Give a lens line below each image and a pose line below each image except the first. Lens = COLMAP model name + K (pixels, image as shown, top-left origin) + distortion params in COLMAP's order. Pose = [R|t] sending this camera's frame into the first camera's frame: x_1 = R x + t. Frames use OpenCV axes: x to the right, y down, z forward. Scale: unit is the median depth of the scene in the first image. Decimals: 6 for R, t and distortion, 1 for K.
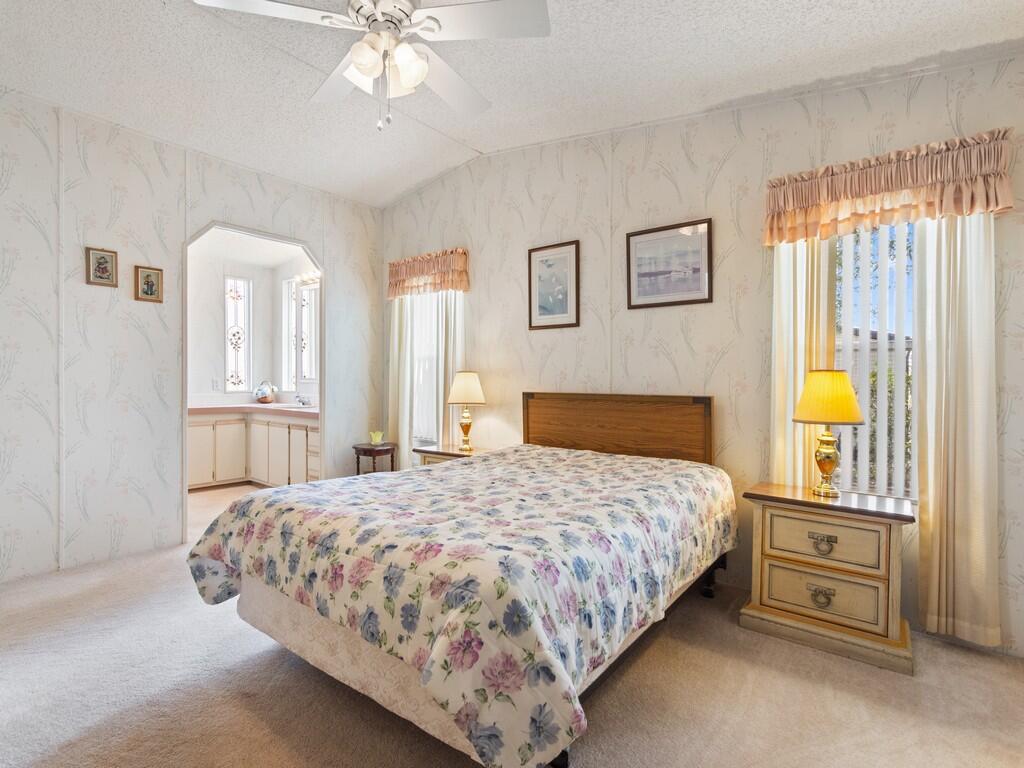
lens RADIAL K [[498.9, 0, 512.0], [0, 498.9, 384.0], [0, 0, 1]] dist [-0.001236, 0.001473]
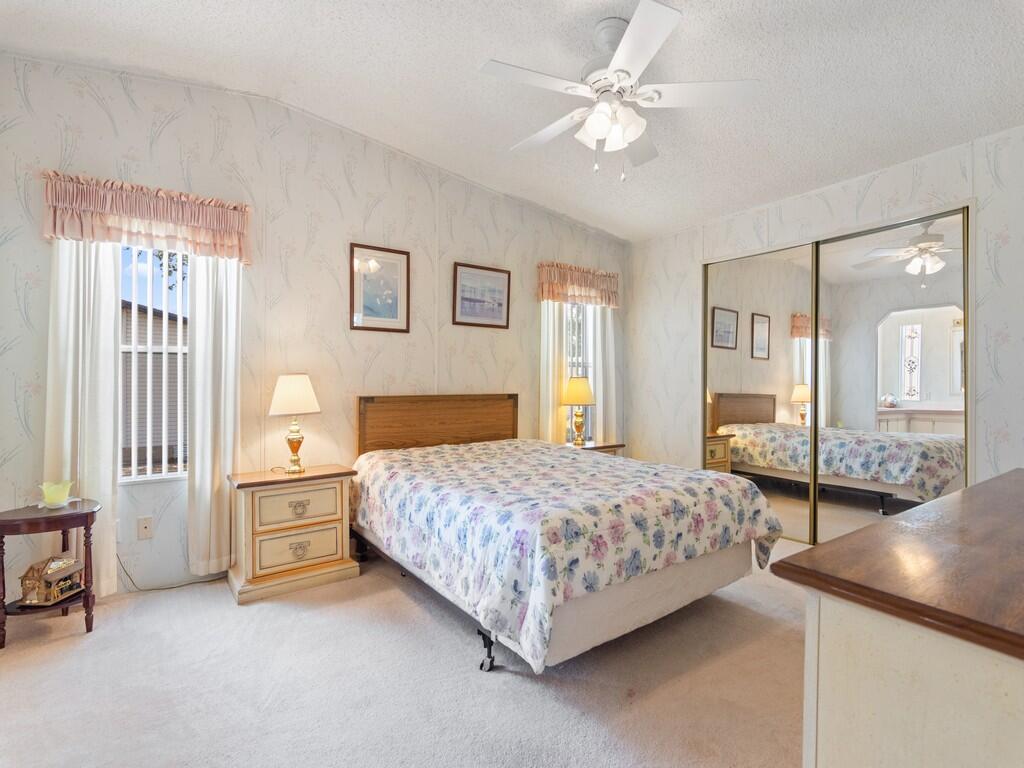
lens RADIAL K [[490.2, 0, 512.0], [0, 490.2, 384.0], [0, 0, 1]] dist [-0.012052, 0.000081]
pose [[0.287556, -0.009300, 0.957719, -0.875405], [0.010376, 0.999924, 0.006595, -0.011606], [-0.957708, 0.008041, 0.287630, 0.528193]]
